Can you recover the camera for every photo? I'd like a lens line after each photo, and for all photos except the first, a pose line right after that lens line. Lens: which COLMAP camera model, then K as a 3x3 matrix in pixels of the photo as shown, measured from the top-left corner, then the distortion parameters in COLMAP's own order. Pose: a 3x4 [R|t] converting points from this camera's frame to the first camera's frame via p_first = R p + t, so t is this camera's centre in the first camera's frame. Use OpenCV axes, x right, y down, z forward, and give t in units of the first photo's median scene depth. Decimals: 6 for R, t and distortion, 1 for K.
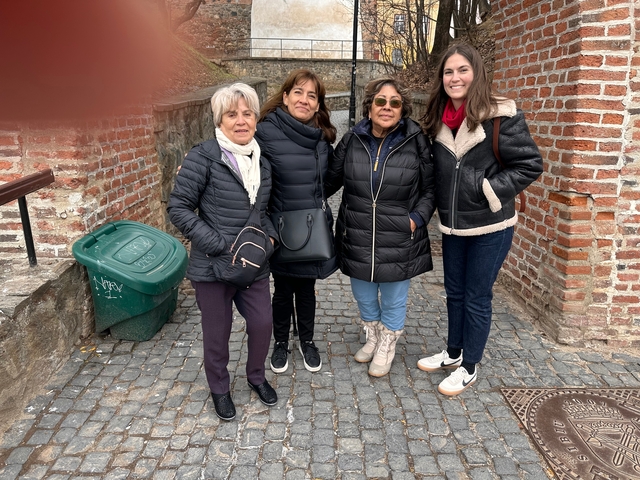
lens RADIAL K [[444.3, 0, 320.0], [0, 444.3, 240.0], [0, 0, 1]] dist [0.075664, -0.097812]
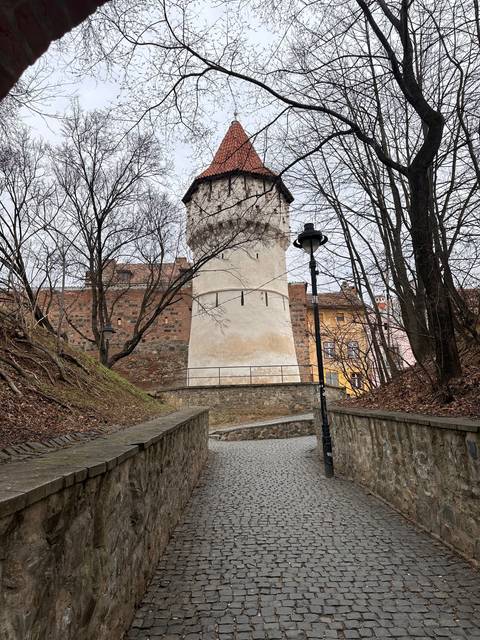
lens RADIAL K [[444.3, 0, 240.0], [0, 444.3, 320.0], [0, 0, 1]] dist [0.075664, -0.097812]
pose [[0.998393, -0.055647, -0.010749, -0.023514], [0.042489, 0.860409, -0.507830, -0.040454], [0.037508, 0.506557, 0.861390, 0.109498]]
